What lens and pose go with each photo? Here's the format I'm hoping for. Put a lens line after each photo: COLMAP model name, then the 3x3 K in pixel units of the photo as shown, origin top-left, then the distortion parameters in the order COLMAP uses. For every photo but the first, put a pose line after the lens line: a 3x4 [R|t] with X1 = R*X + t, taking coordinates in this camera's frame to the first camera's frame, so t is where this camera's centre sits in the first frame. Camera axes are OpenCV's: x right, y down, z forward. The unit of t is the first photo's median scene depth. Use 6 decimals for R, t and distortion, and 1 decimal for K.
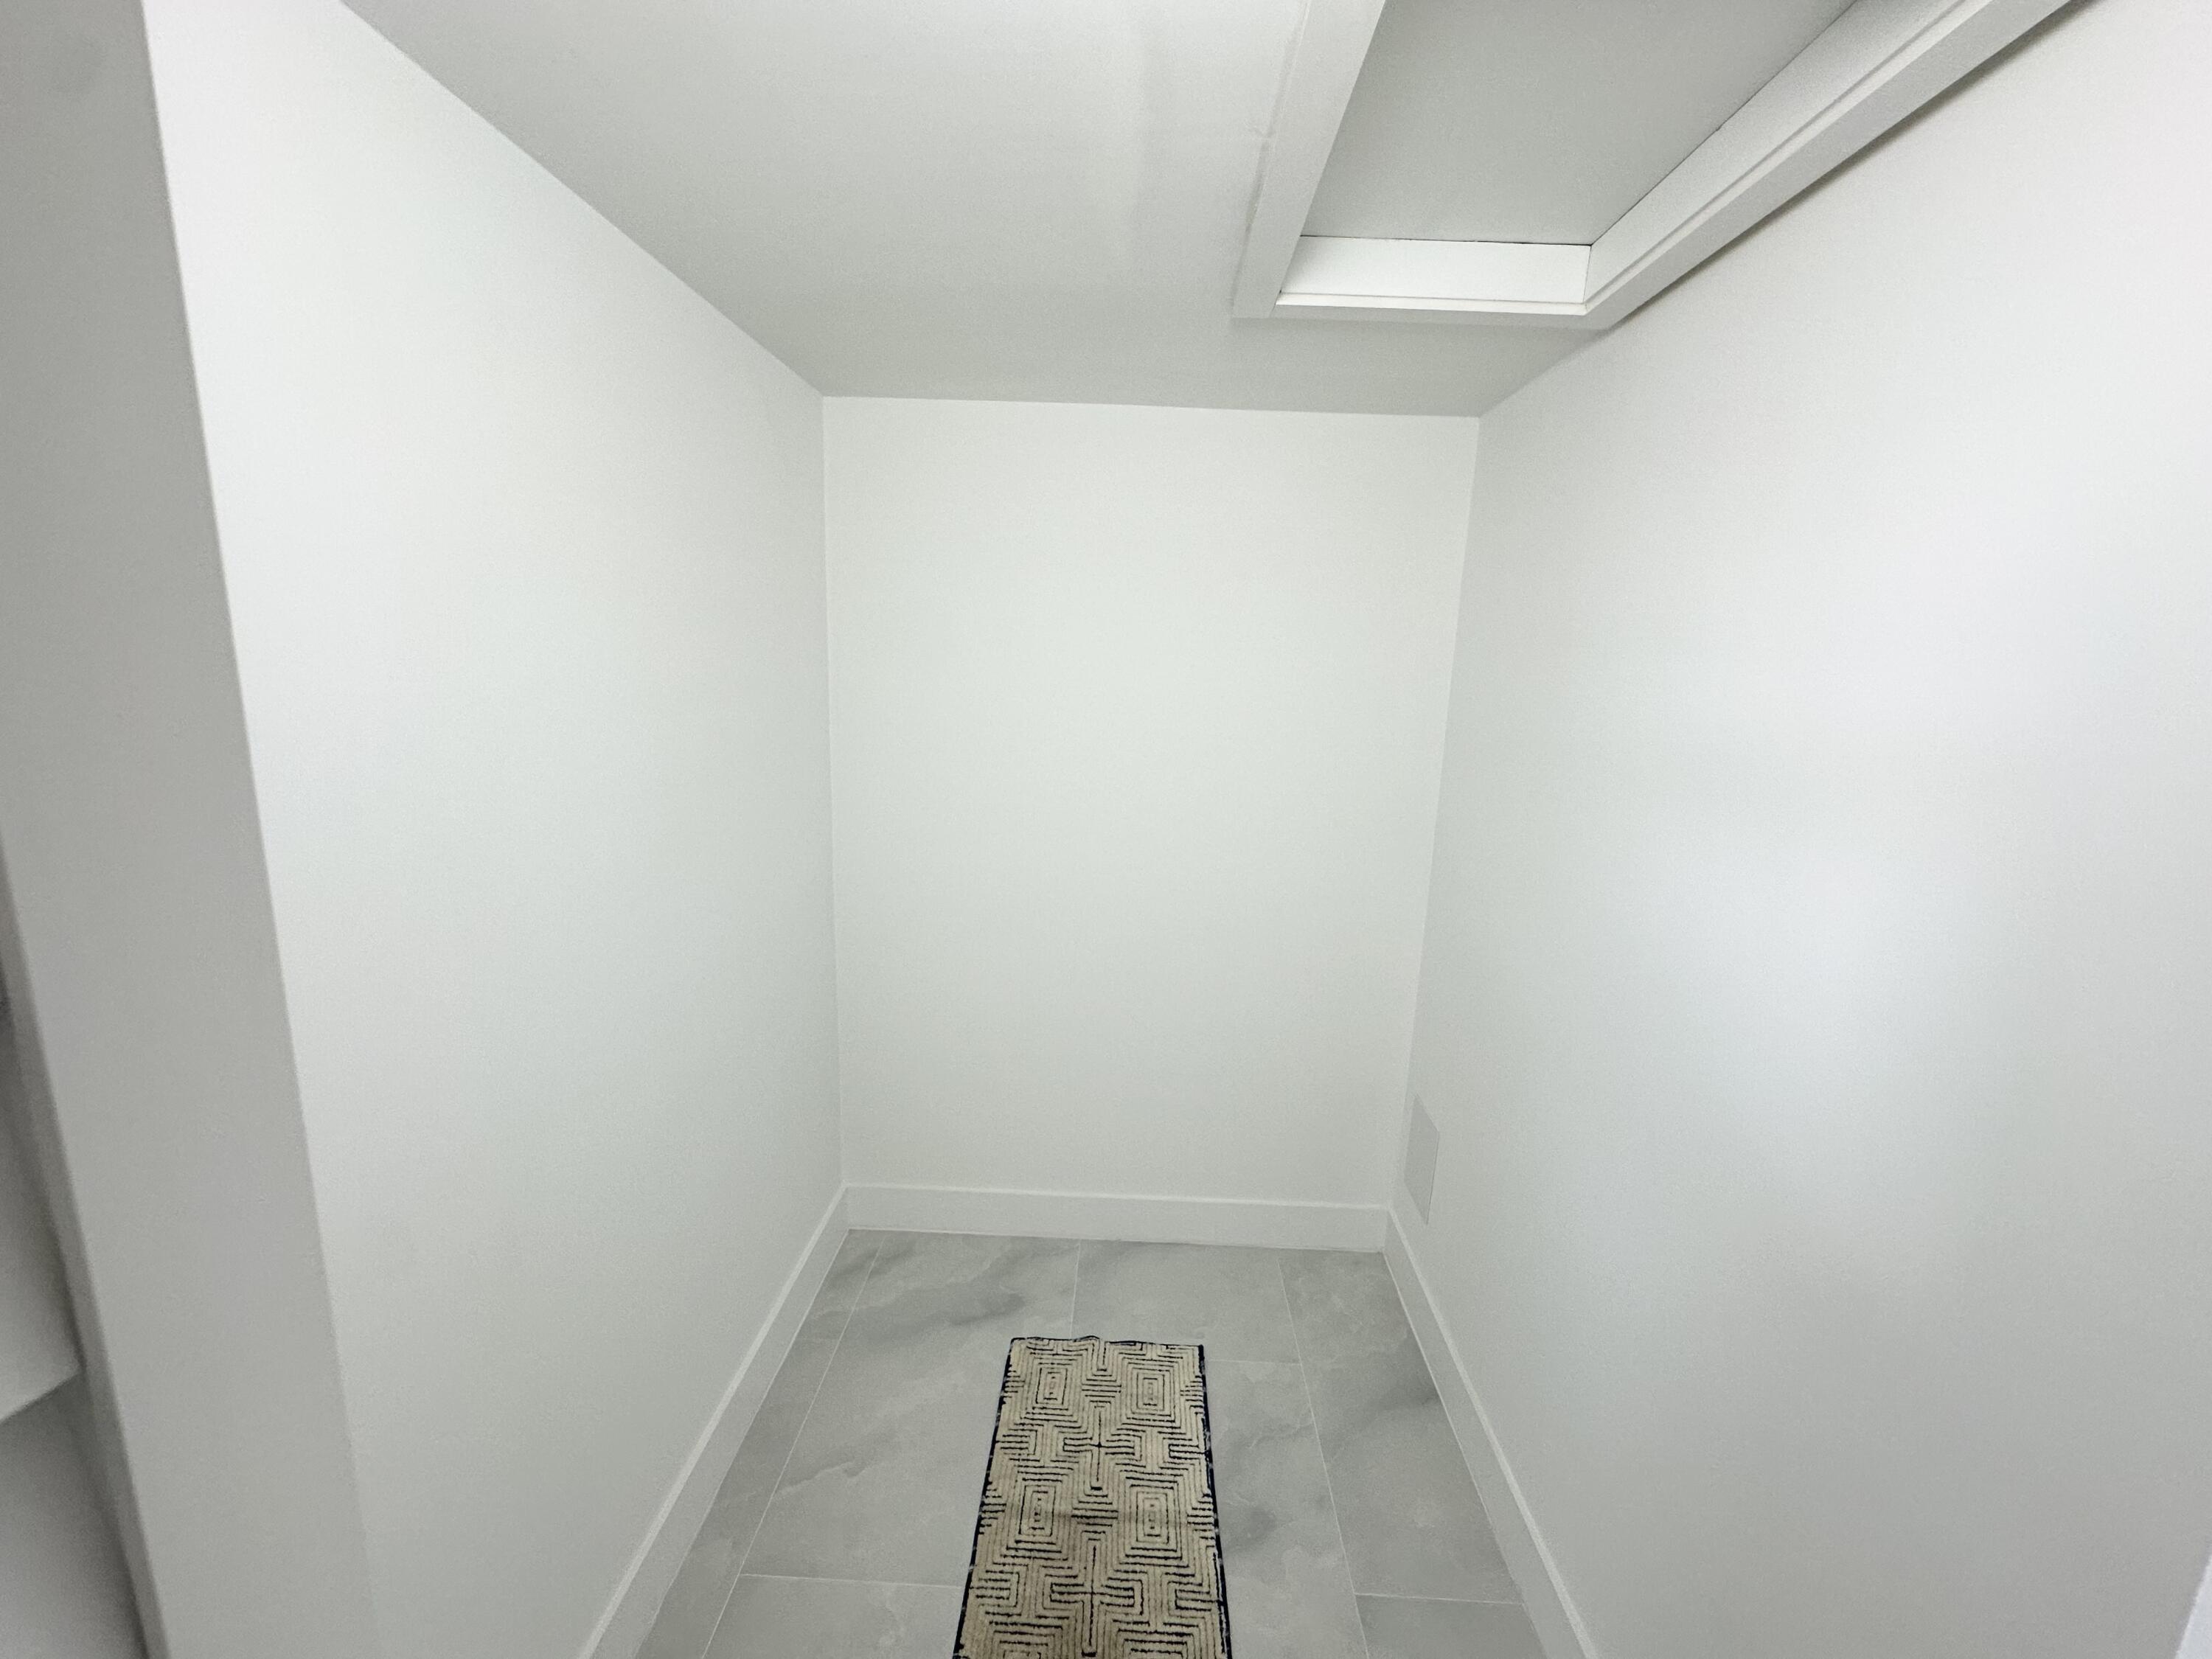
lens RADIAL K [[889.6, 0, 1109.5], [0, 889.6, 829.7], [0, 0, 1]] dist [-0.000695, 0.000154]
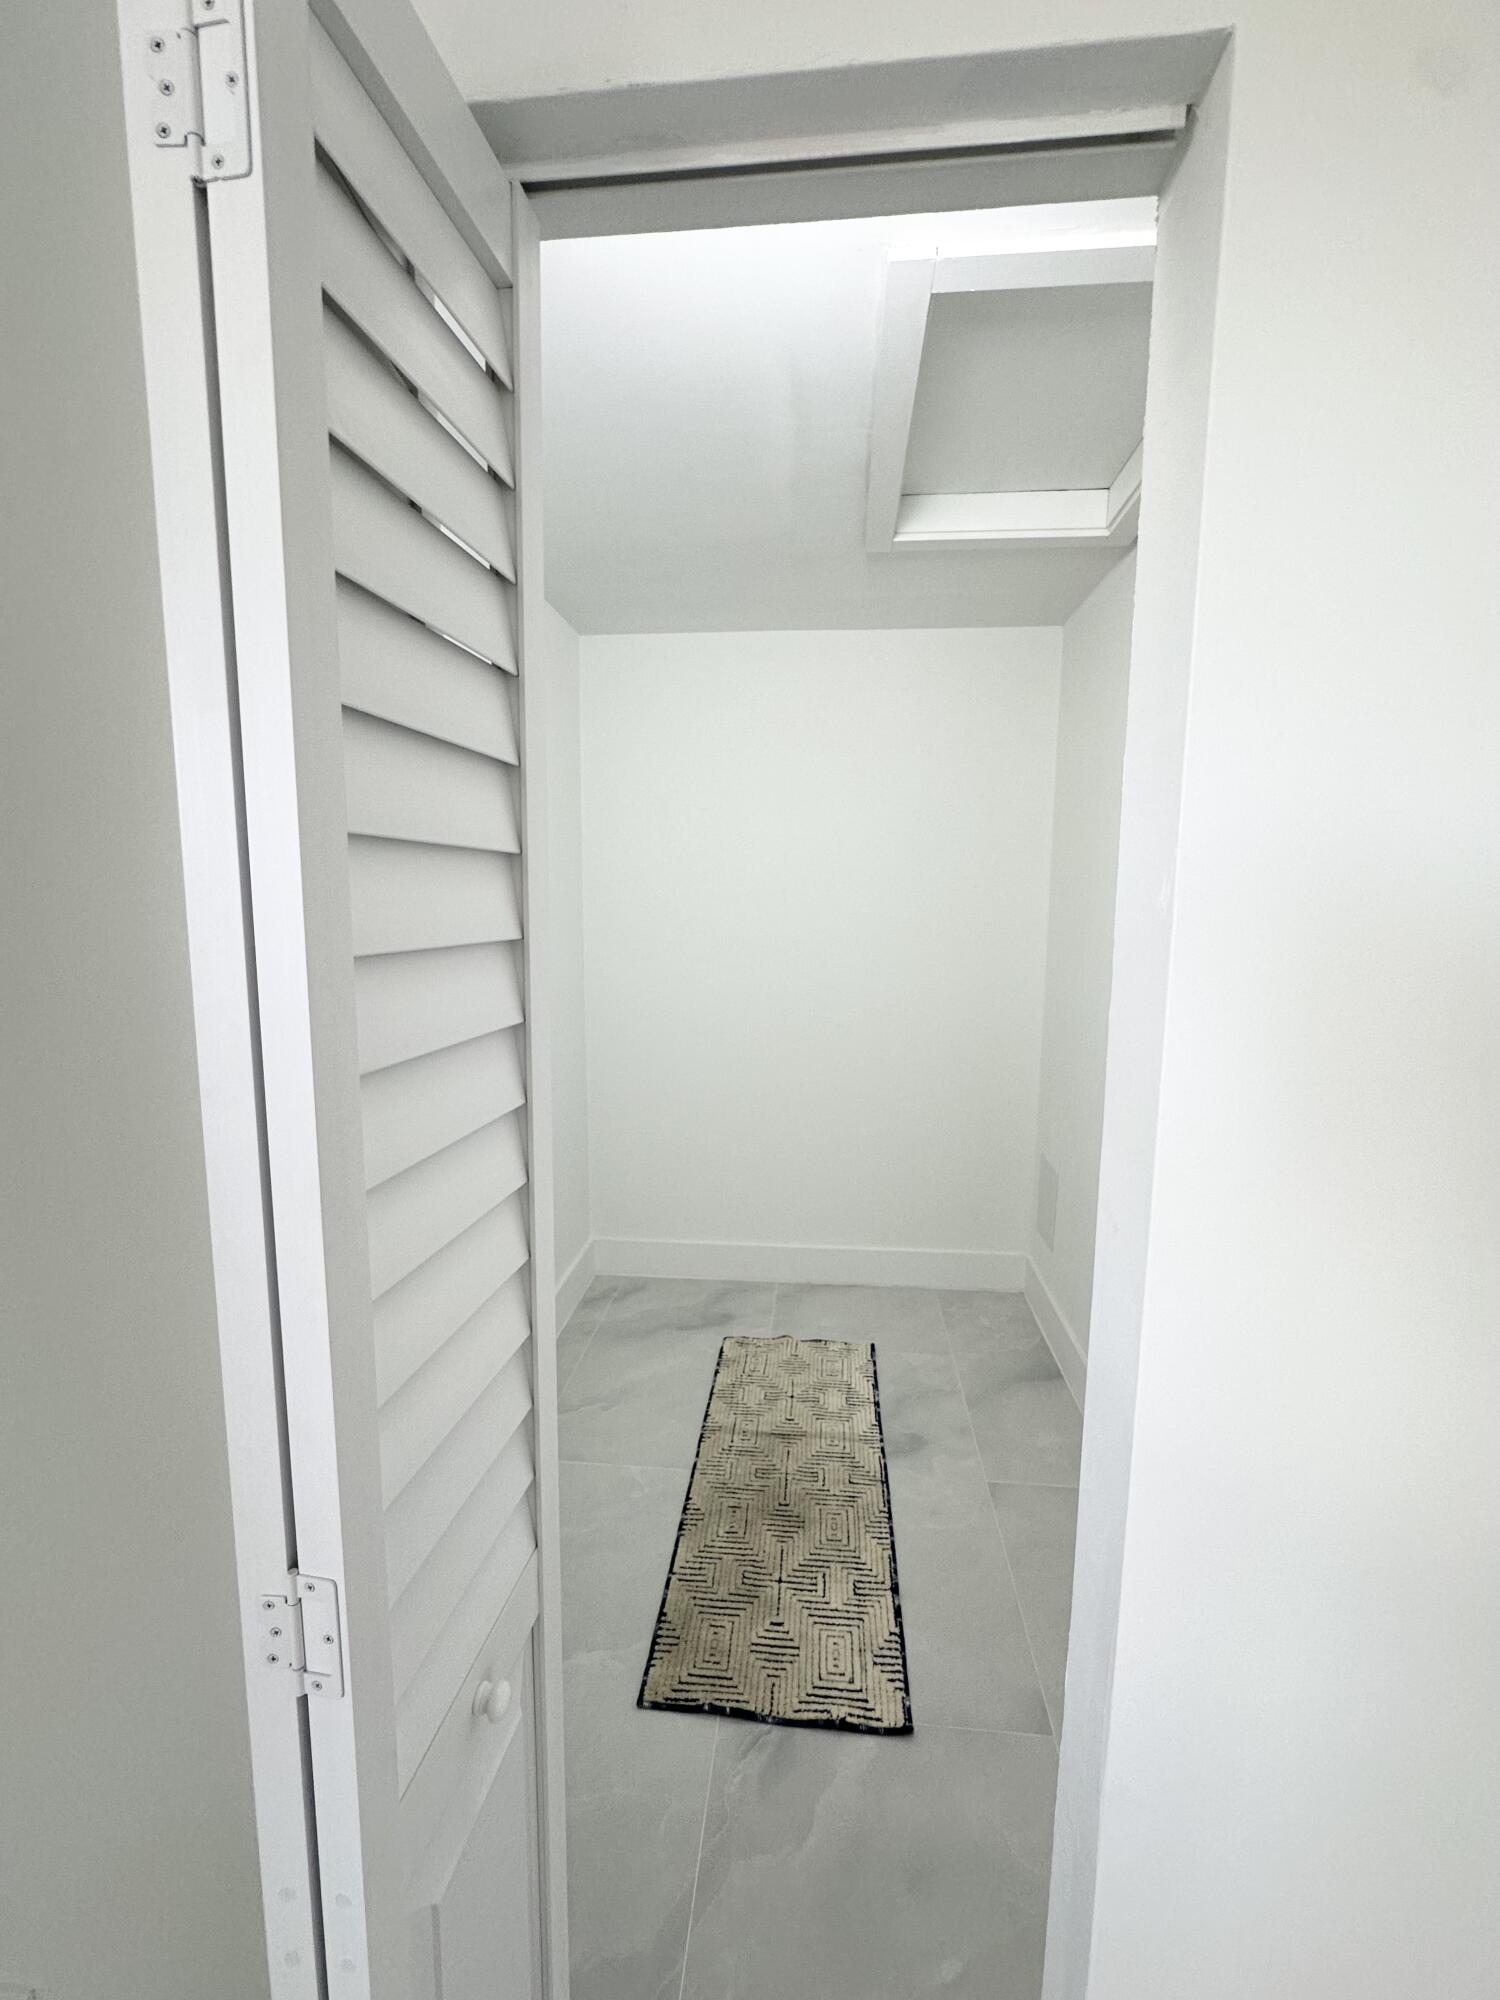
lens RADIAL K [[804.3, 0, 754.1], [0, 804.3, 996.4], [0, 0, 1]] dist [-0.000695, 0.000154]
pose [[0.997782, -0.021079, -0.063143, 0.020332], [0.016410, 0.997155, -0.073568, 0.201354], [0.064514, 0.072368, 0.995289, -0.224367]]
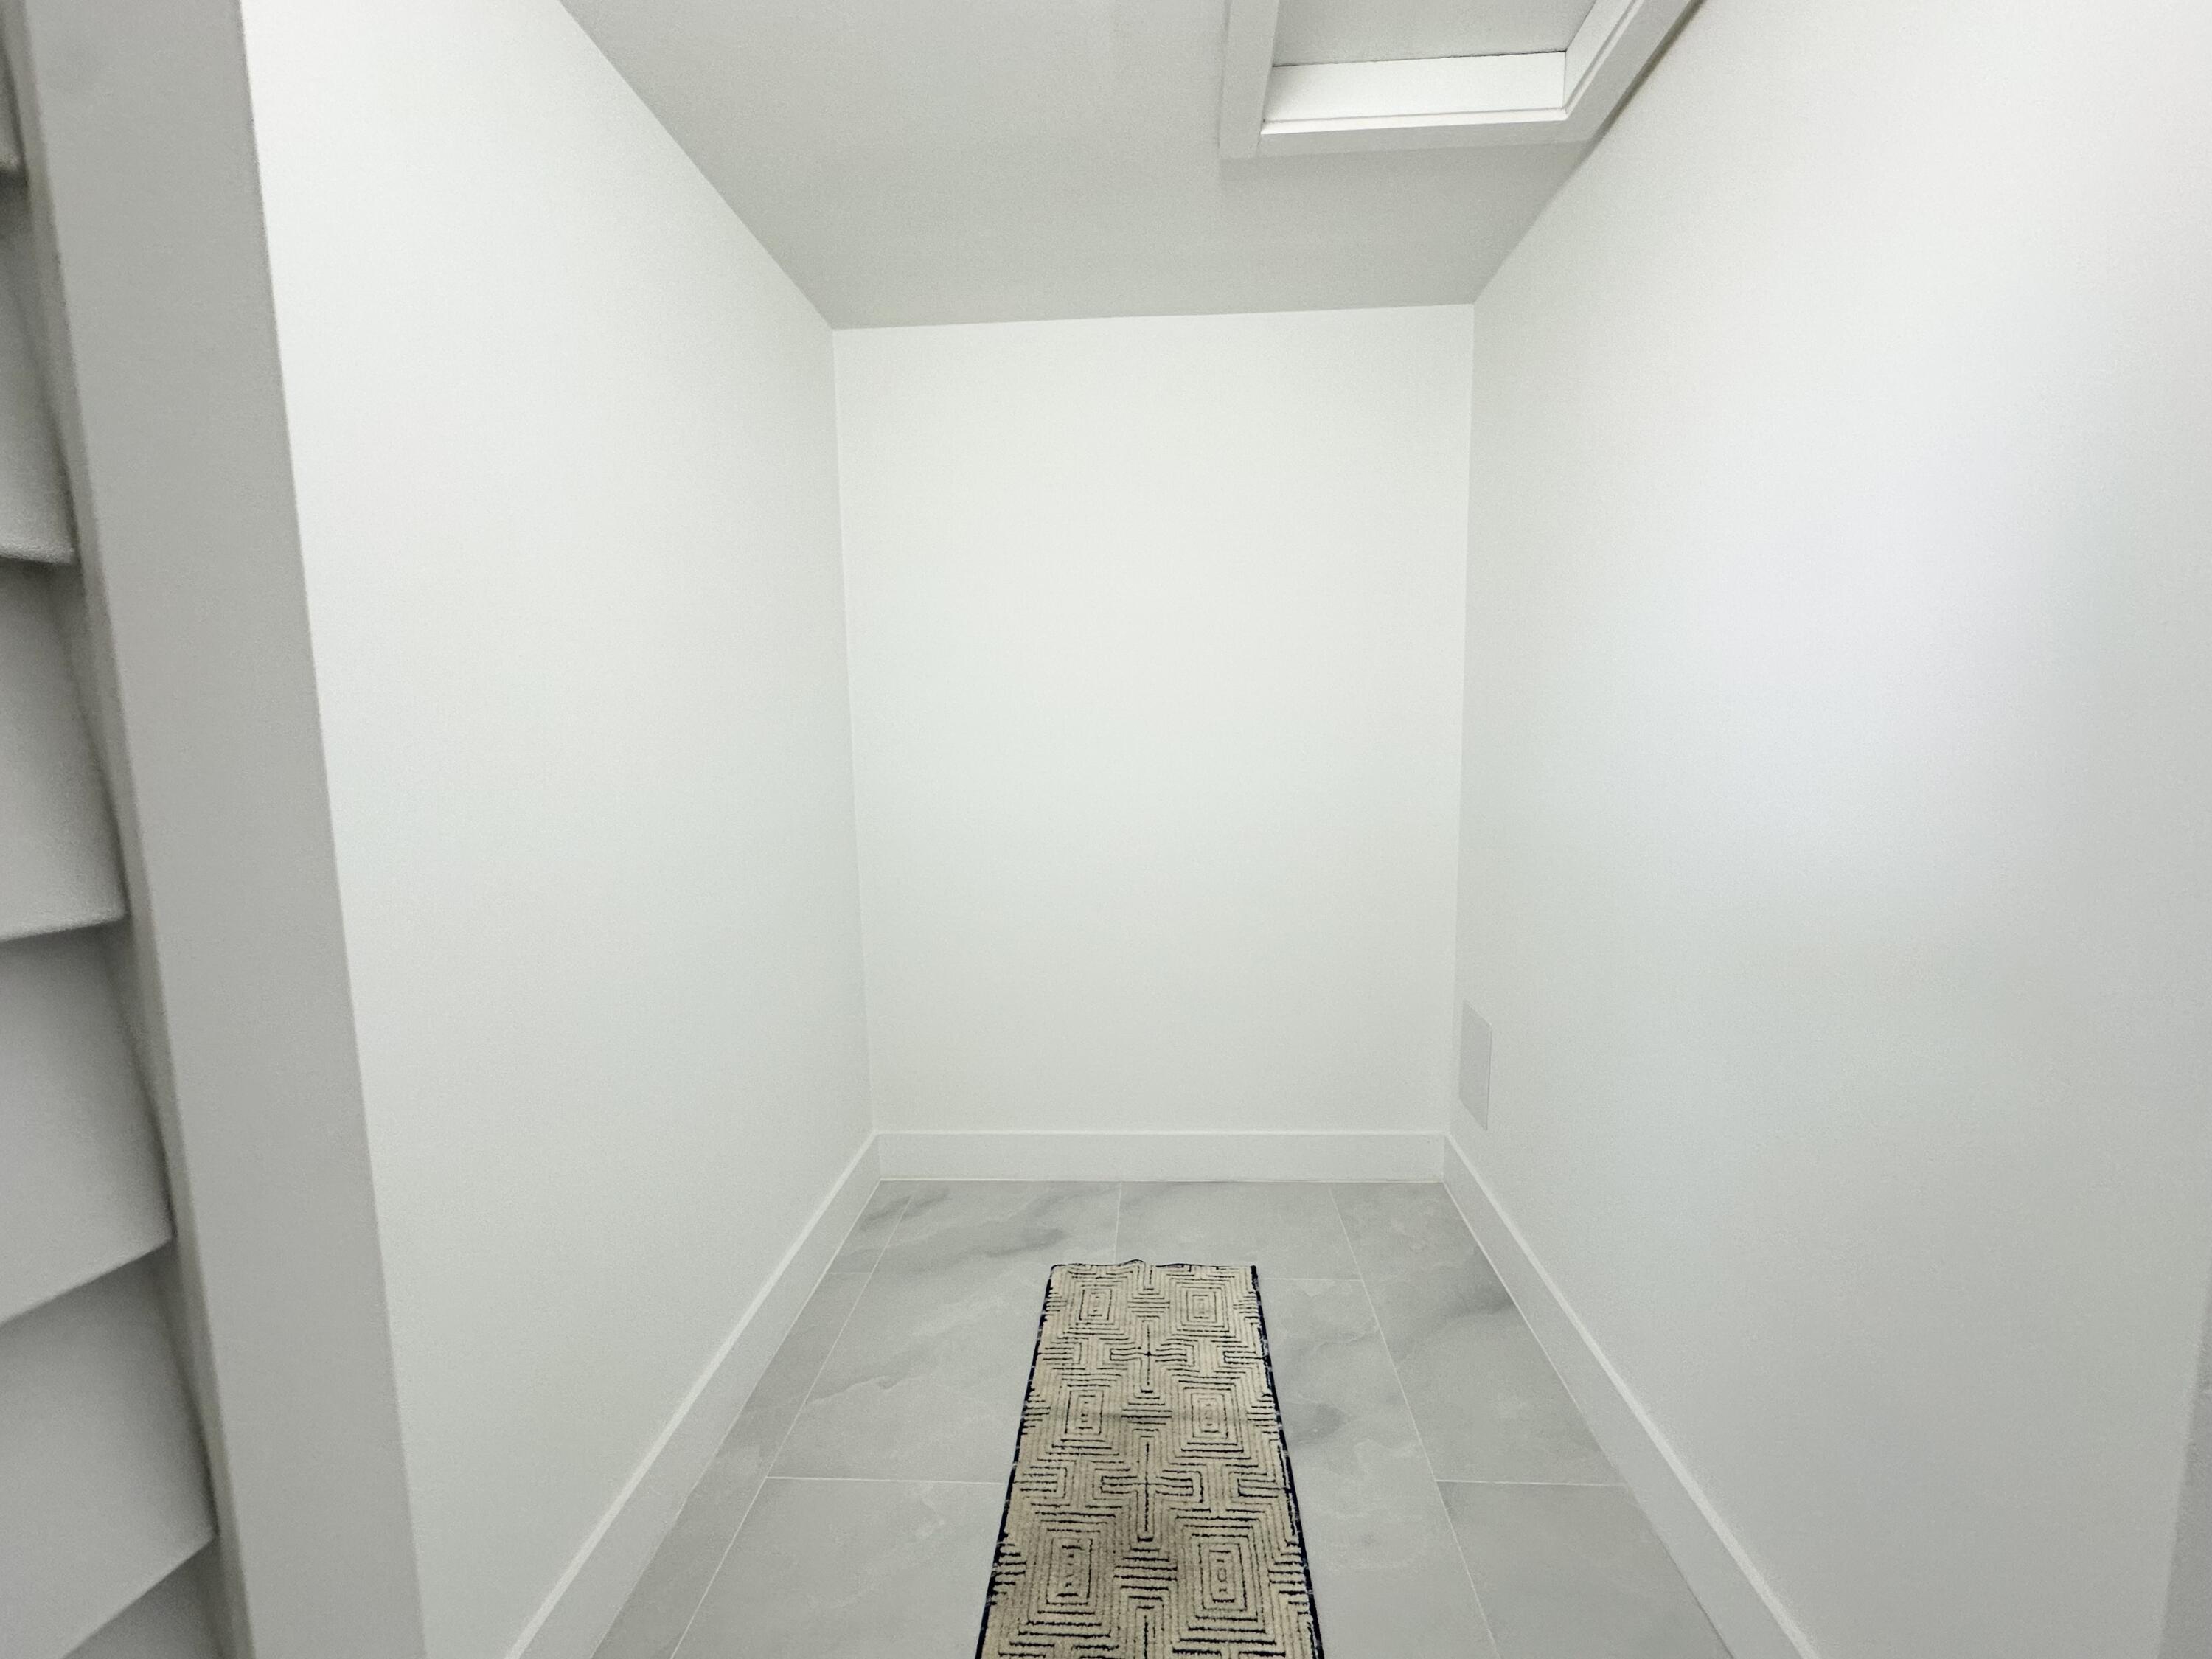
lens RADIAL K [[888.9, 0, 1107.9], [0, 888.9, 822.0], [0, 0, 1]] dist [0.000034, 0.000085]
pose [[0.998273, -0.049529, -0.031594, 0.003009], [0.046721, 0.995357, -0.084148, 0.222146], [0.035615, 0.082526, 0.995952, 0.026467]]
